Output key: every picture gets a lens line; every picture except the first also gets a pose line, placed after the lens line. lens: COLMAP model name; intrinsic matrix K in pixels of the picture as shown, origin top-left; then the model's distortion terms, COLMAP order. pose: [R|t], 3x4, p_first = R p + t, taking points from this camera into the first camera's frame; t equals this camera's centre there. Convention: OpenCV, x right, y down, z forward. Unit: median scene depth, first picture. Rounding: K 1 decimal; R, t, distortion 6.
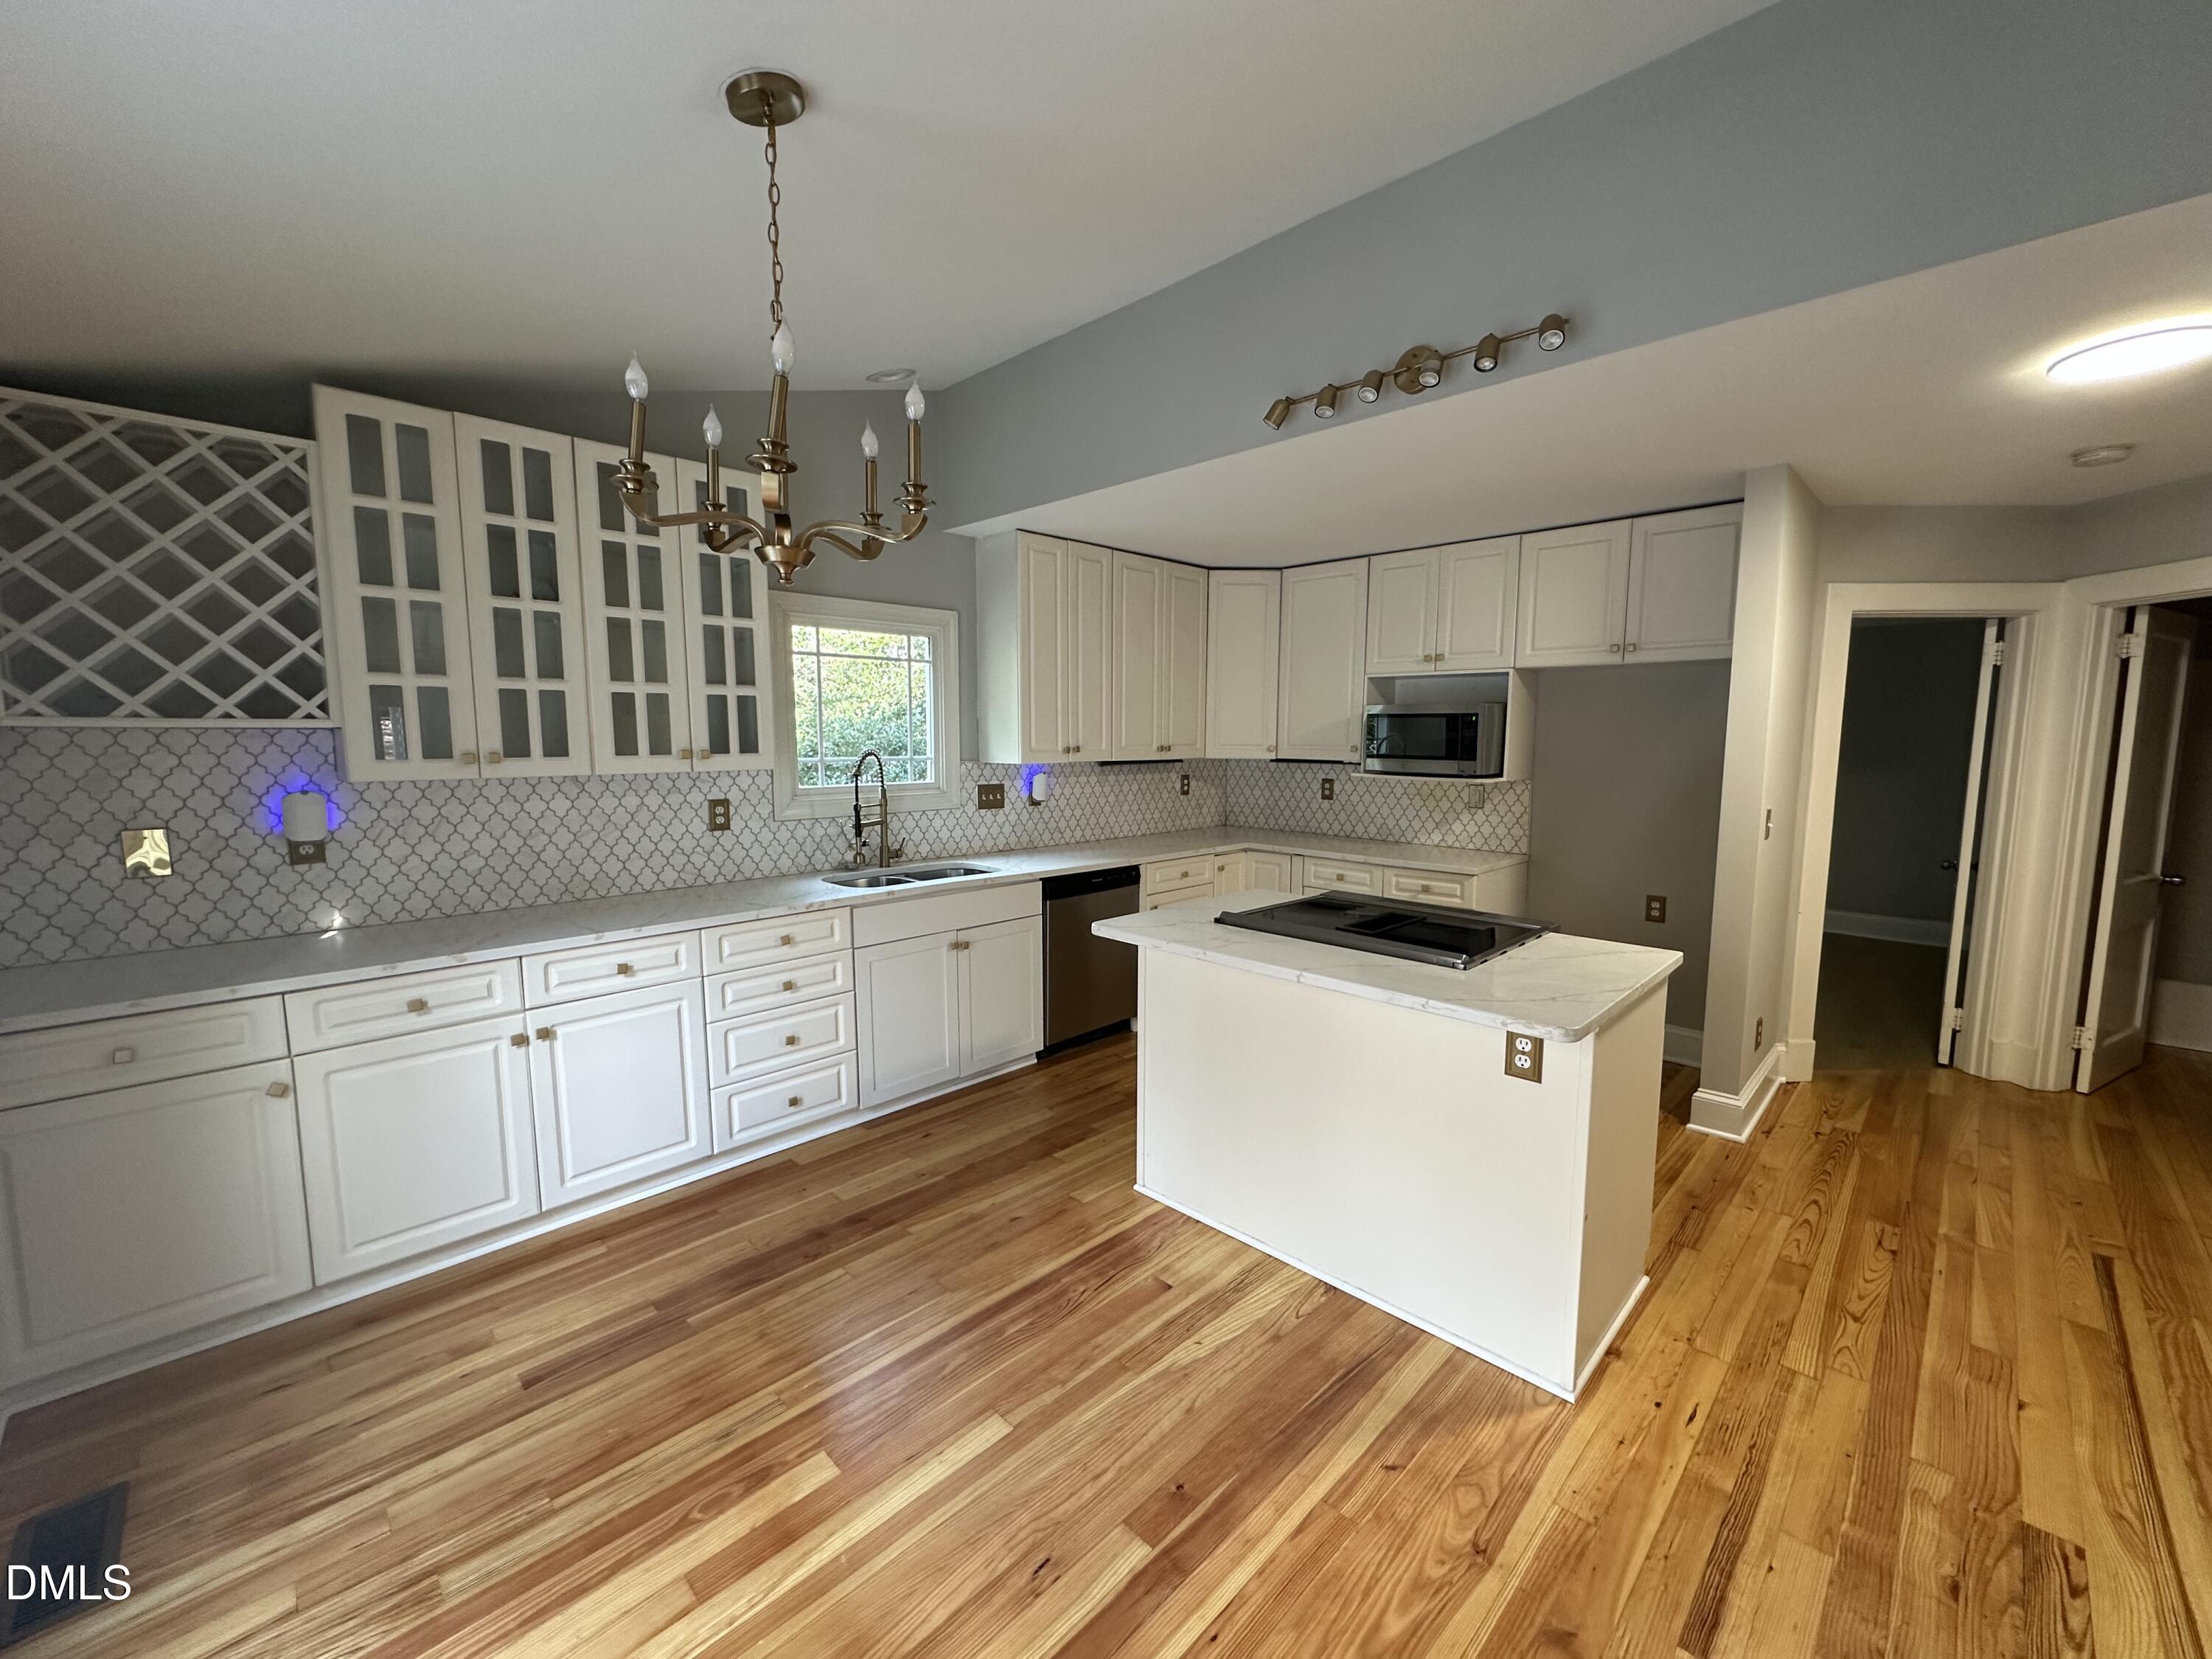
lens RADIAL K [[880.4, 0, 1105.5], [0, 880.4, 830.7], [0, 0, 1]] dist [-0.004164, 0.000913]
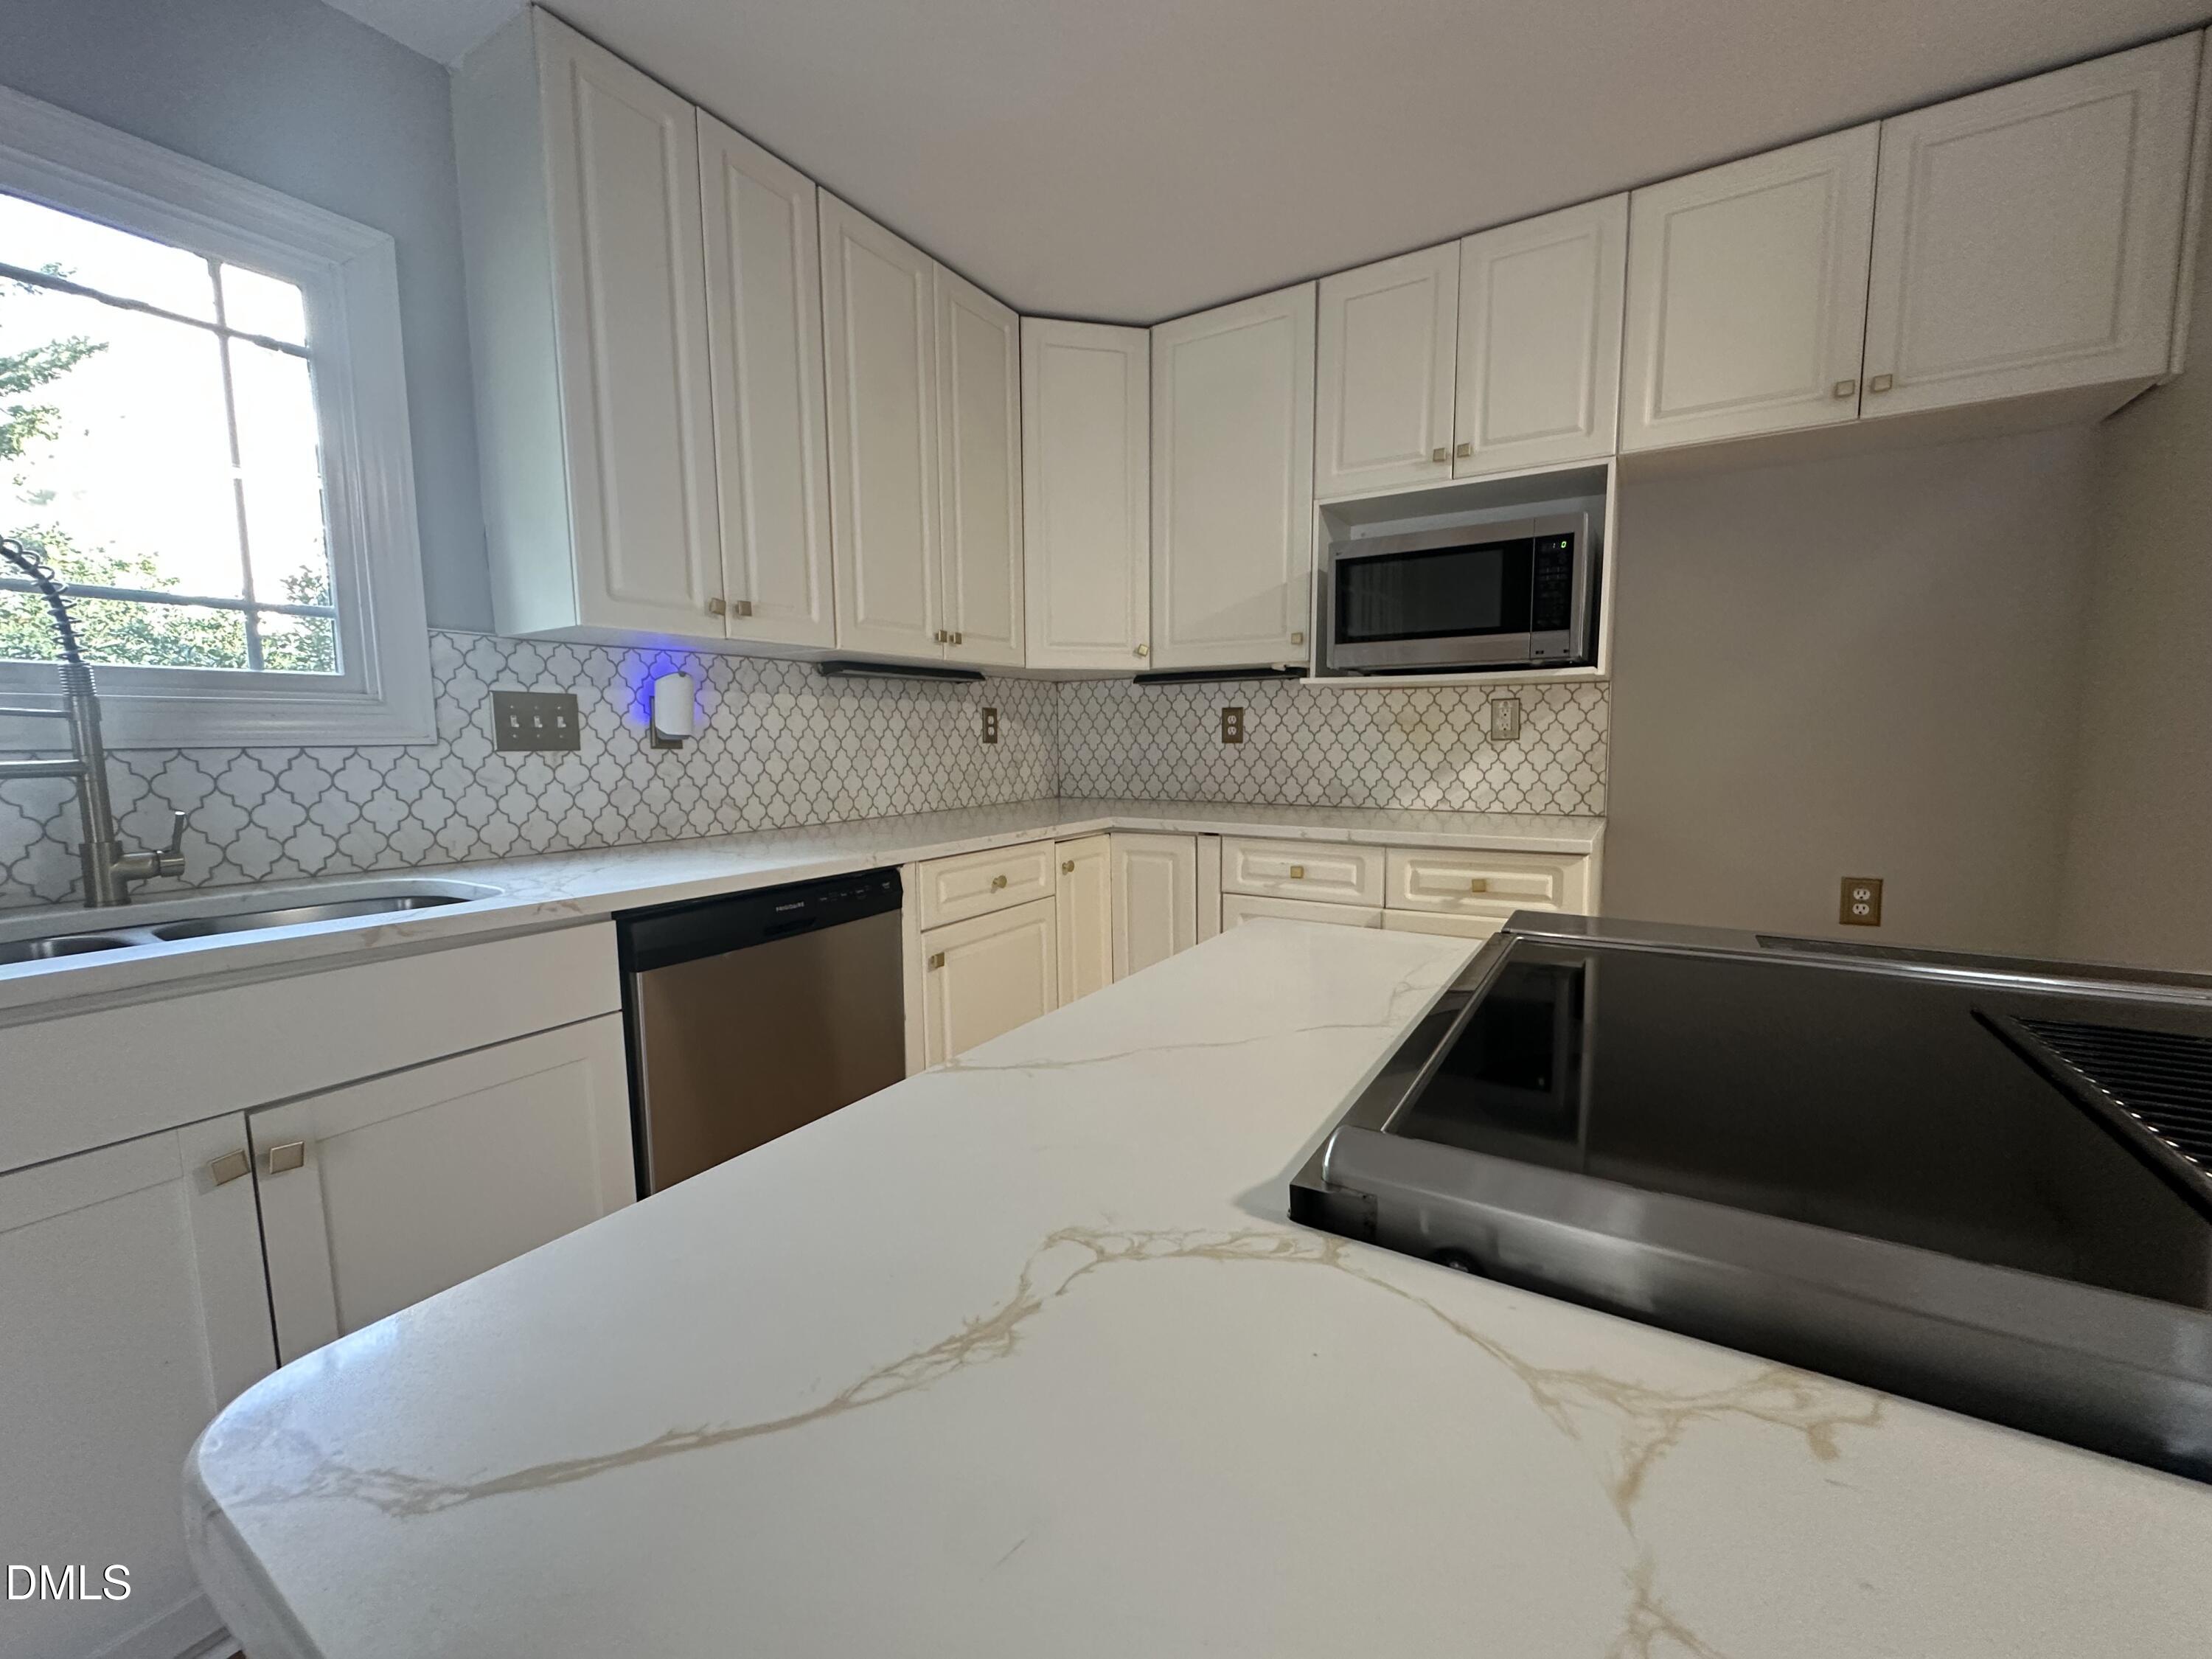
lens RADIAL K [[880.4, 0, 1105.5], [0, 880.4, 830.7], [0, 0, 1]] dist [-0.004164, 0.000913]
pose [[0.973590, -0.037357, 0.225227, 0.045861], [0.038612, 0.999254, -0.001166, 0.028914], [-0.225015, 0.009832, 0.974306, 0.611888]]
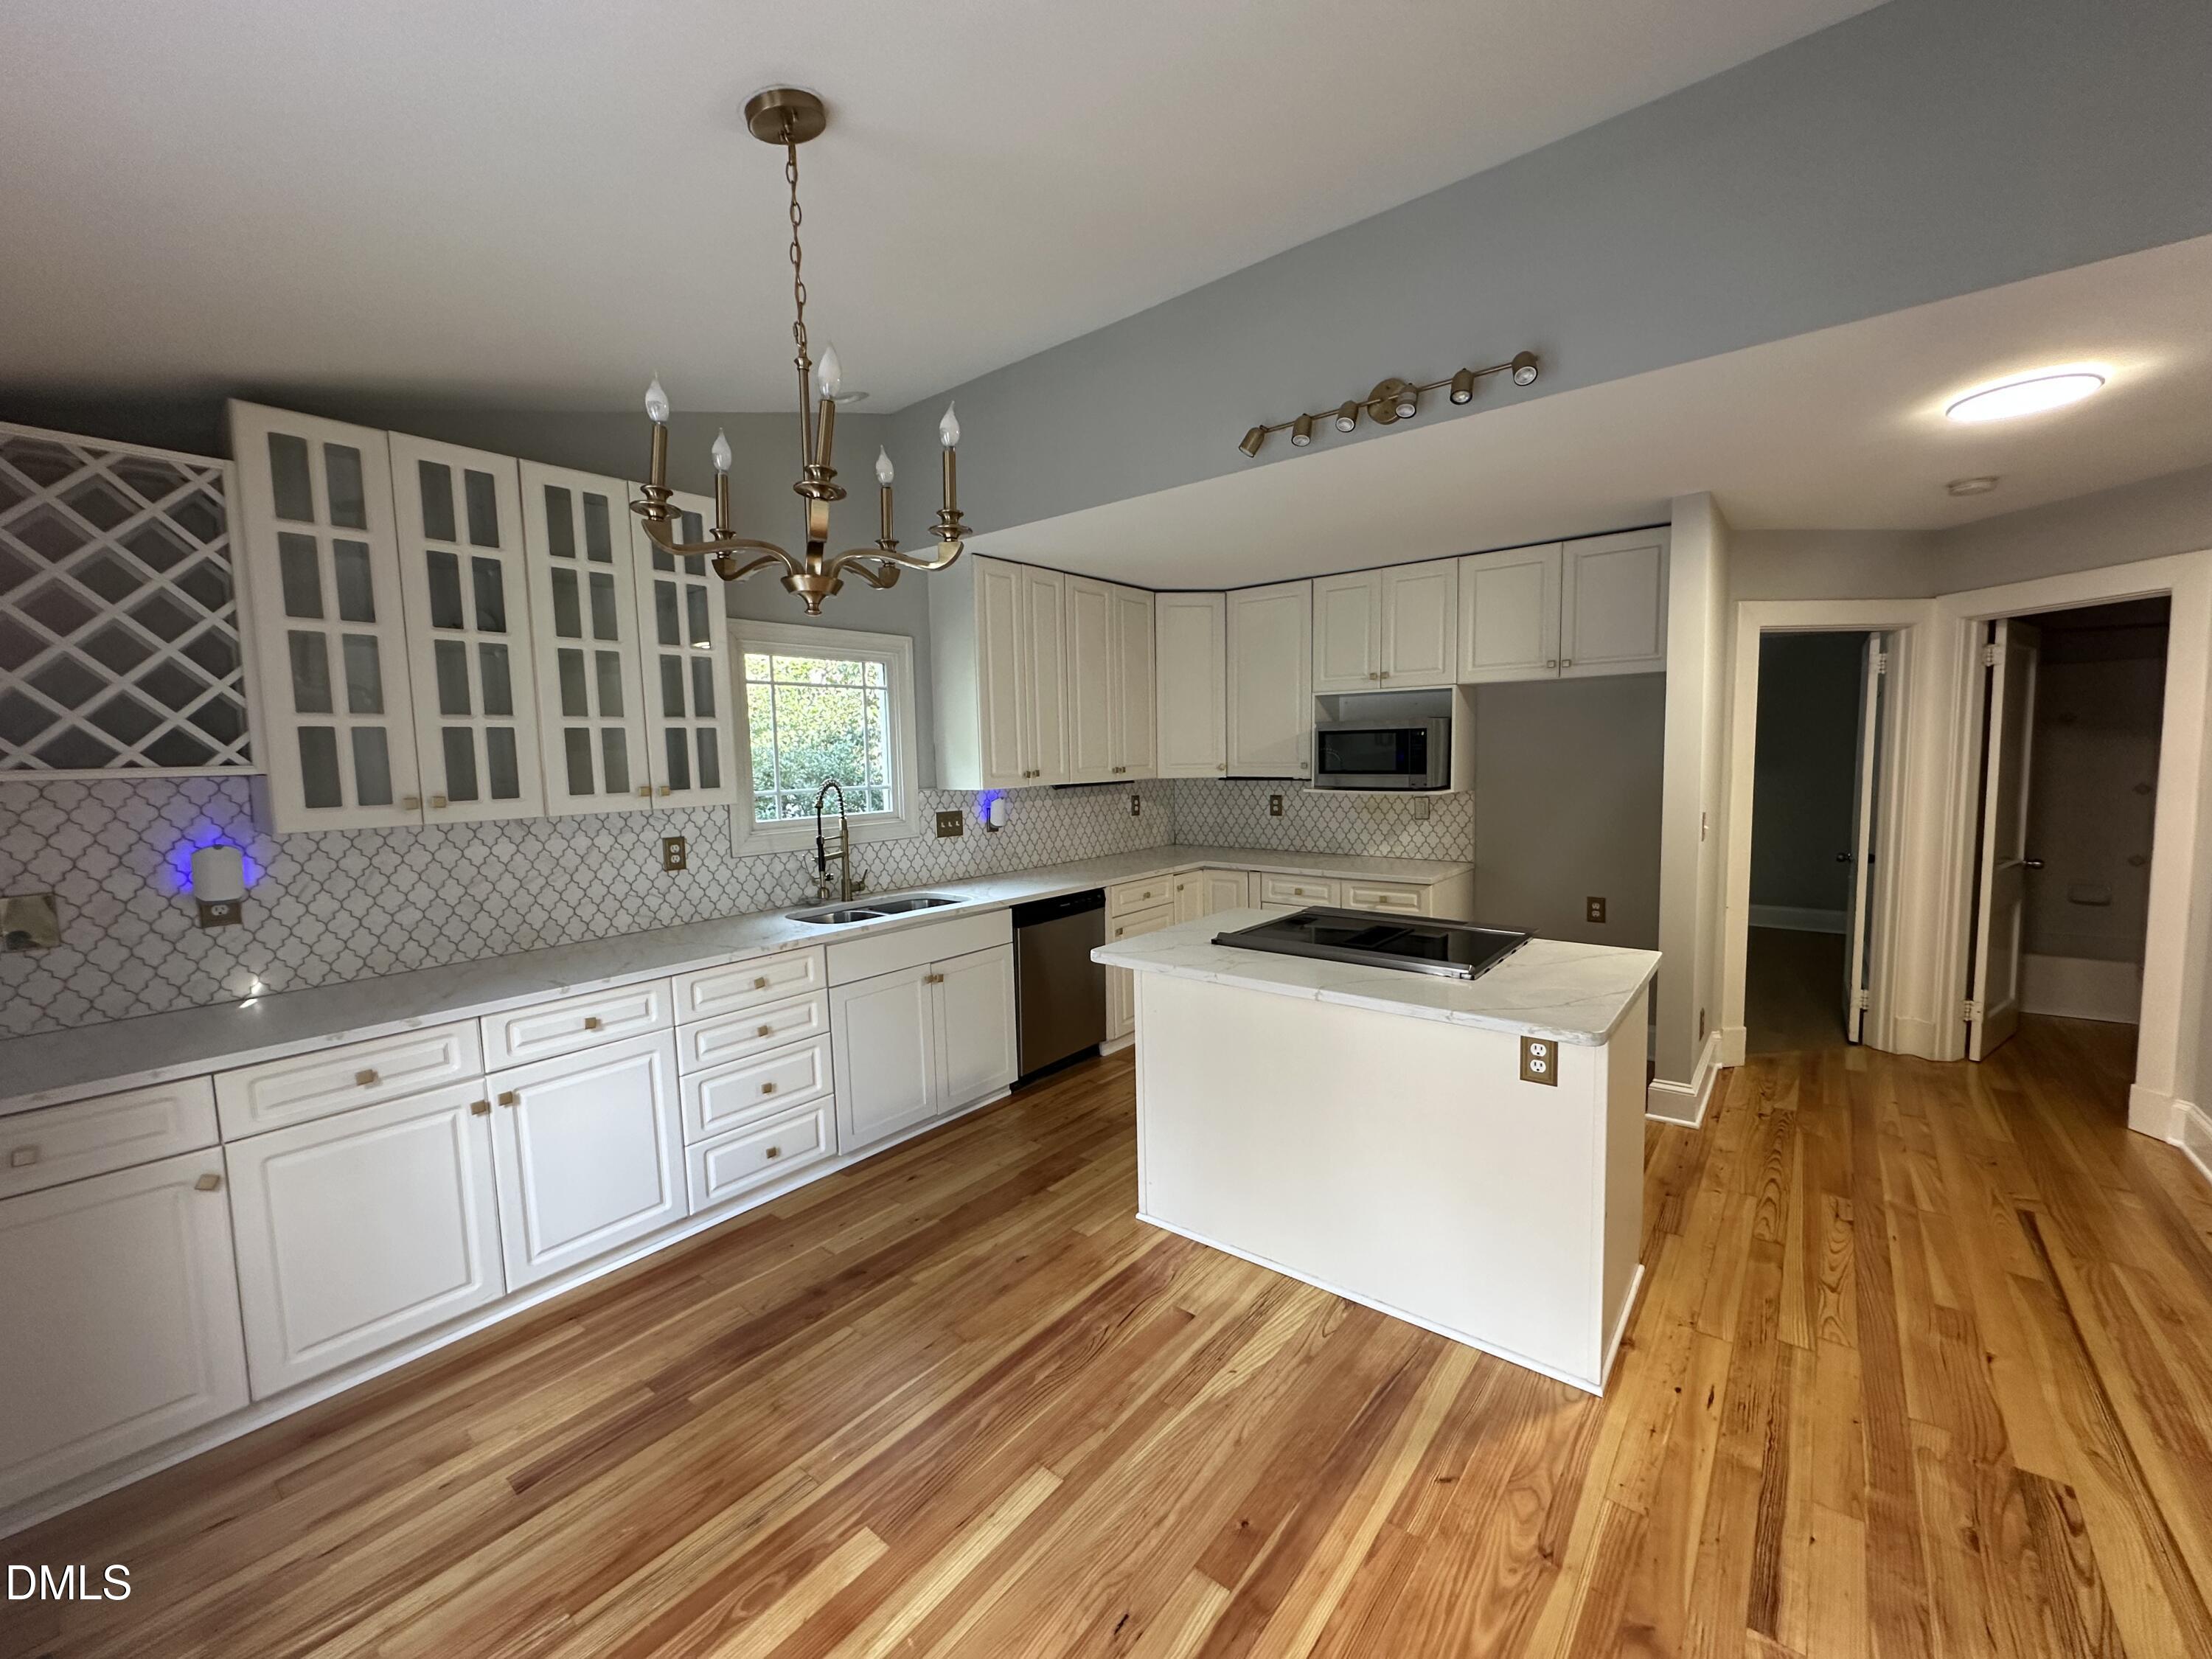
lens RADIAL K [[880.4, 0, 1105.5], [0, 880.4, 830.7], [0, 0, 1]] dist [-0.004164, 0.000913]
pose [[0.994418, -0.034122, 0.099840, -0.064748], [0.036325, 0.999133, -0.020325, -0.005970], [-0.099060, 0.023838, 0.994796, 0.008771]]
